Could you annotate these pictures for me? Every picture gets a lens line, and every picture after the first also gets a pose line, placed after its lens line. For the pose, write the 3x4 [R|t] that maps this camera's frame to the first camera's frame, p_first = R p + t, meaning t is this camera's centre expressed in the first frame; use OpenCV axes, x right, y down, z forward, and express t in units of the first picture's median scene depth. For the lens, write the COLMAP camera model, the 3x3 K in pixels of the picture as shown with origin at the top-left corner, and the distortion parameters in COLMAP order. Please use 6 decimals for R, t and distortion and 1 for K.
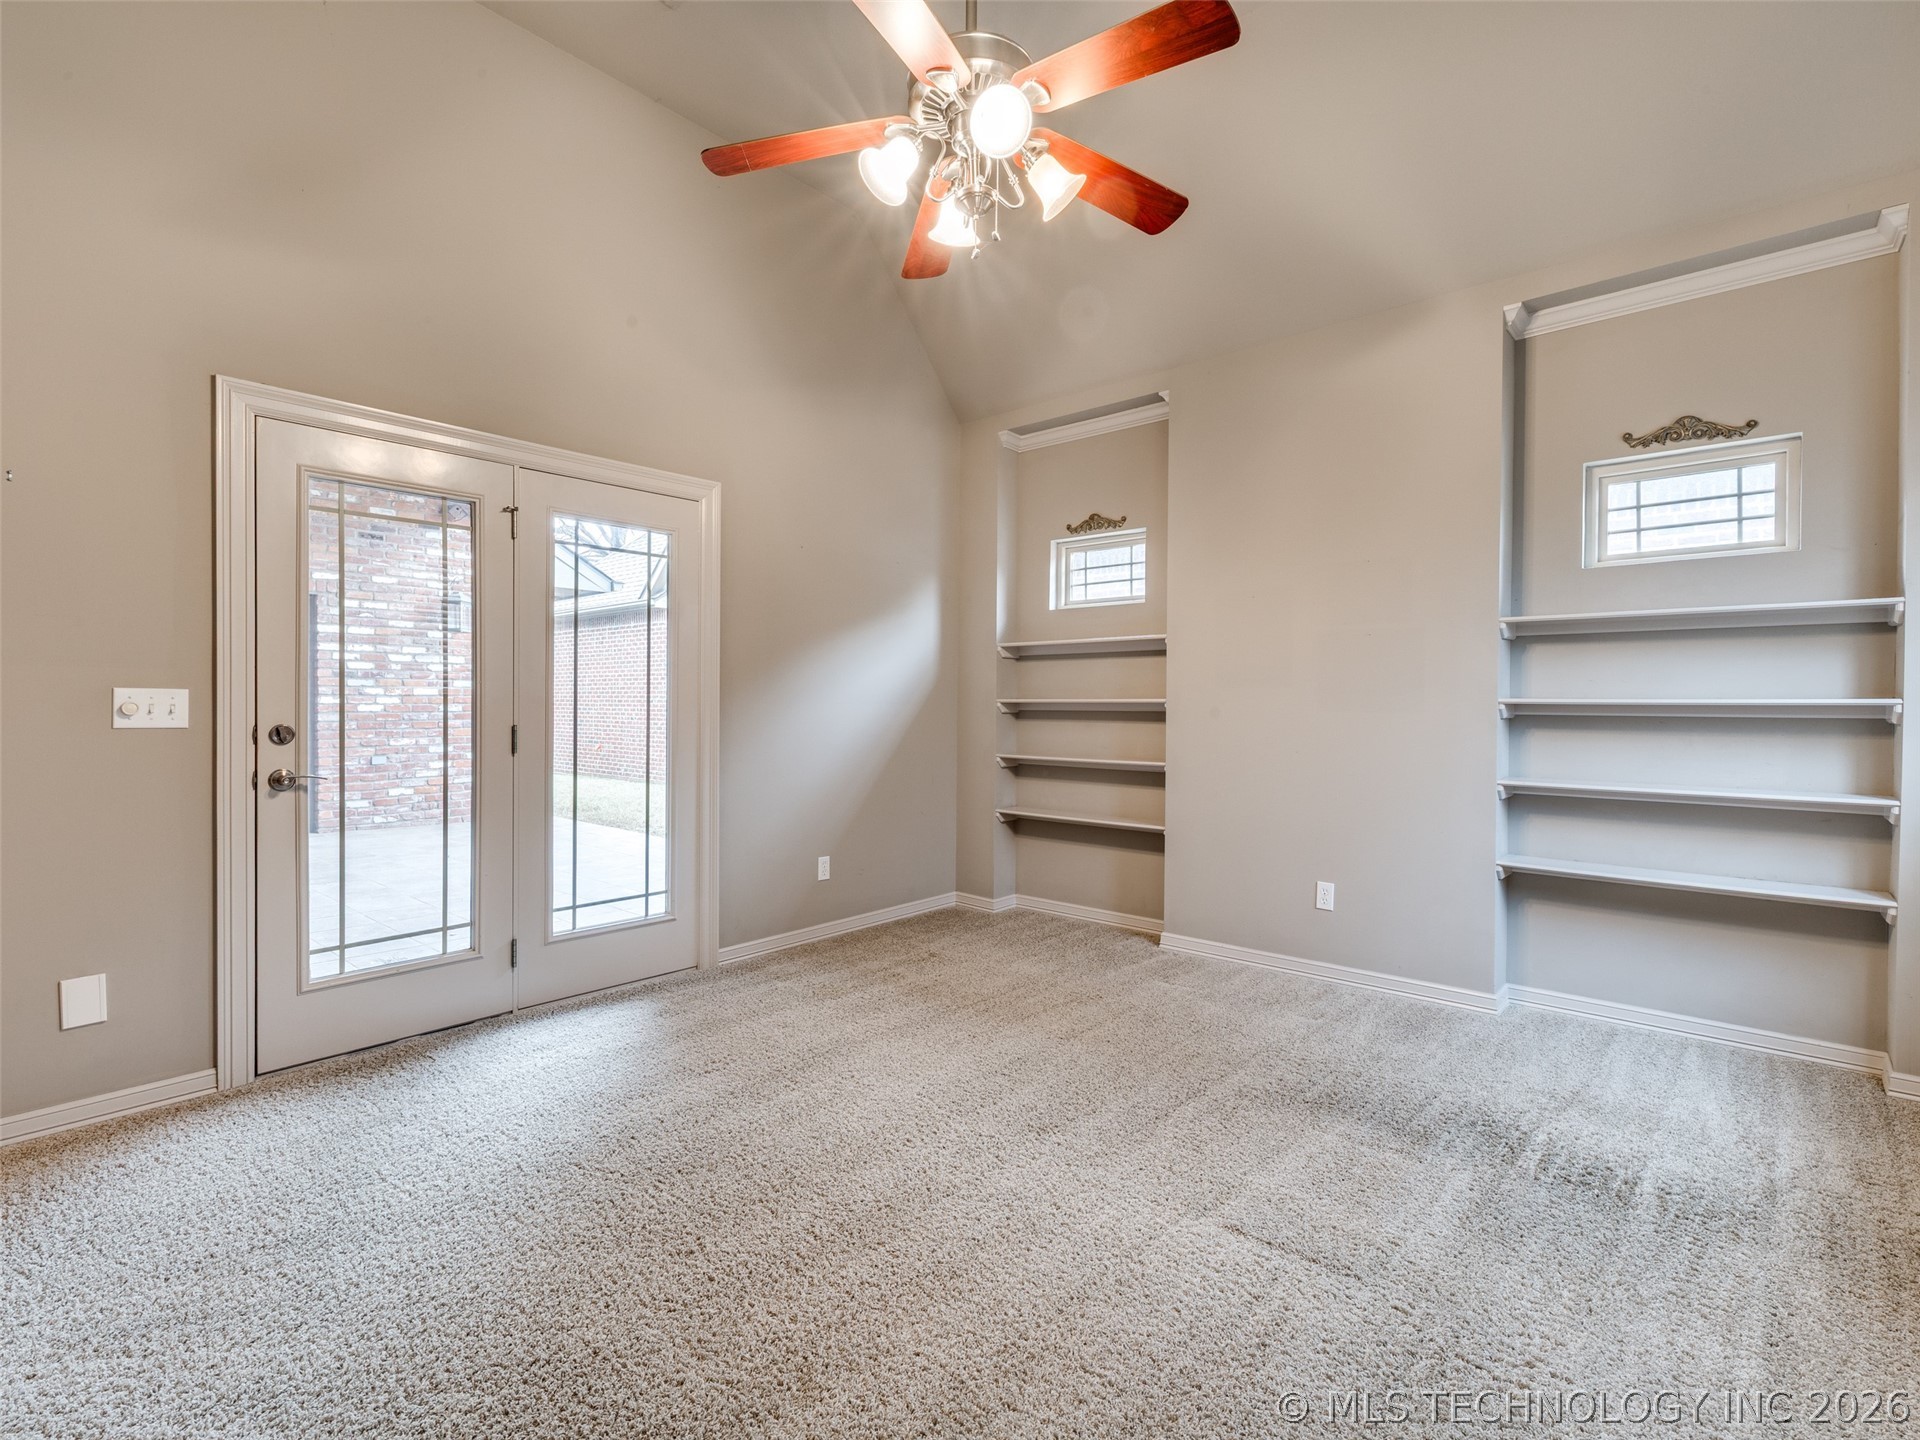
lens RADIAL K [[880.3, 0, 958.0], [0, 880.3, 712.9], [0, 0, 1]] dist [0.002737, 0.000129]
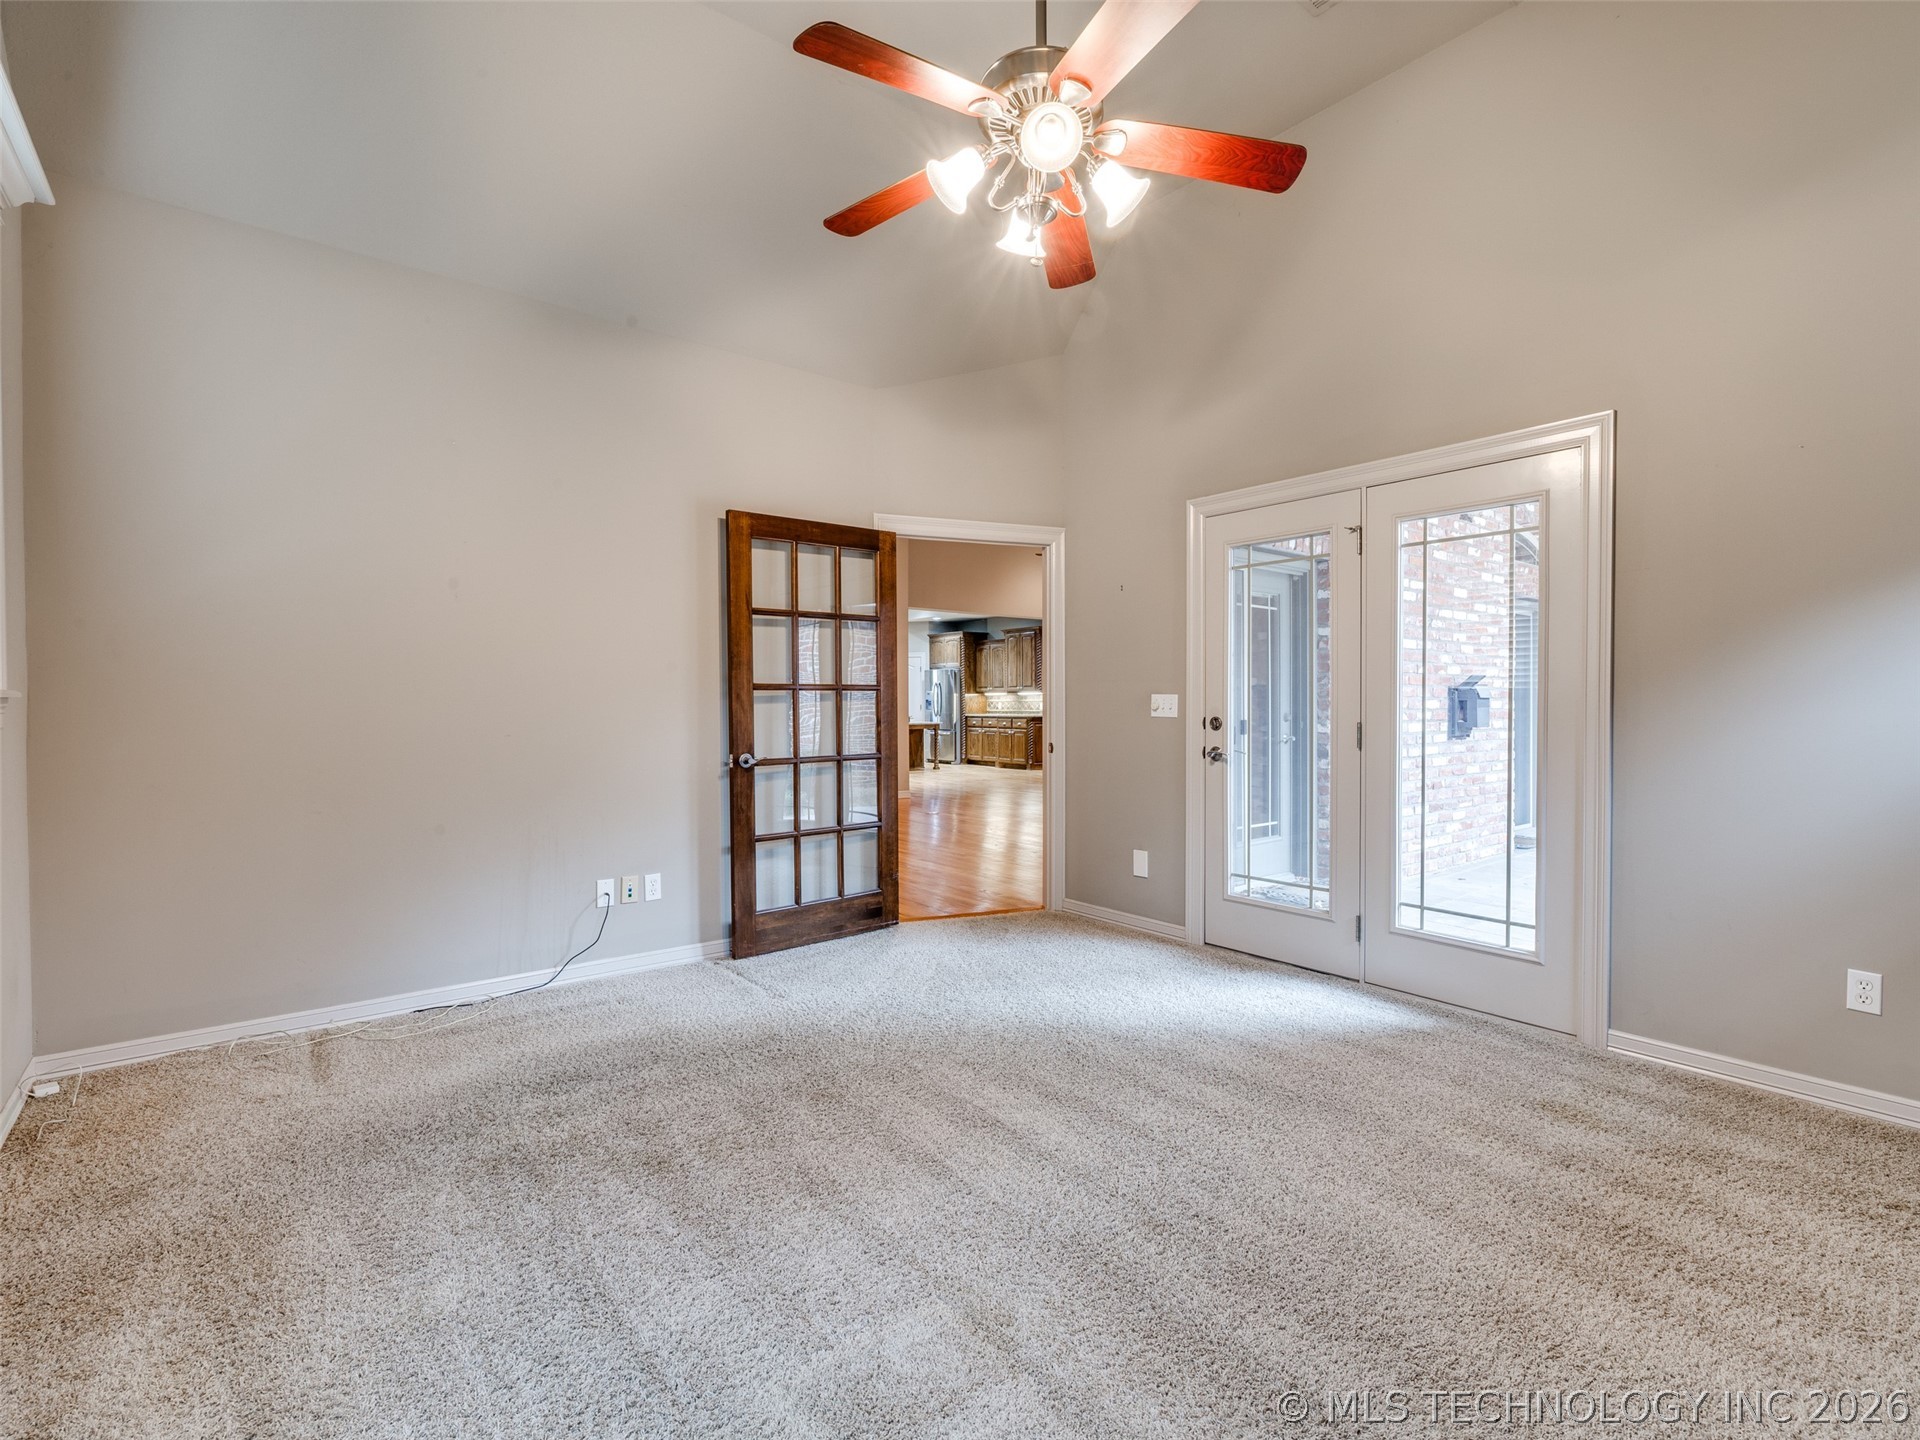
lens RADIAL K [[880.3, 0, 958.0], [0, 880.3, 712.9], [0, 0, 1]] dist [0.002737, 0.000129]
pose [[-0.149798, 0.017189, -0.988567, 0.642769], [-0.004818, 0.999824, 0.018114, -0.015958], [0.988705, 0.007476, -0.149689, 0.643697]]
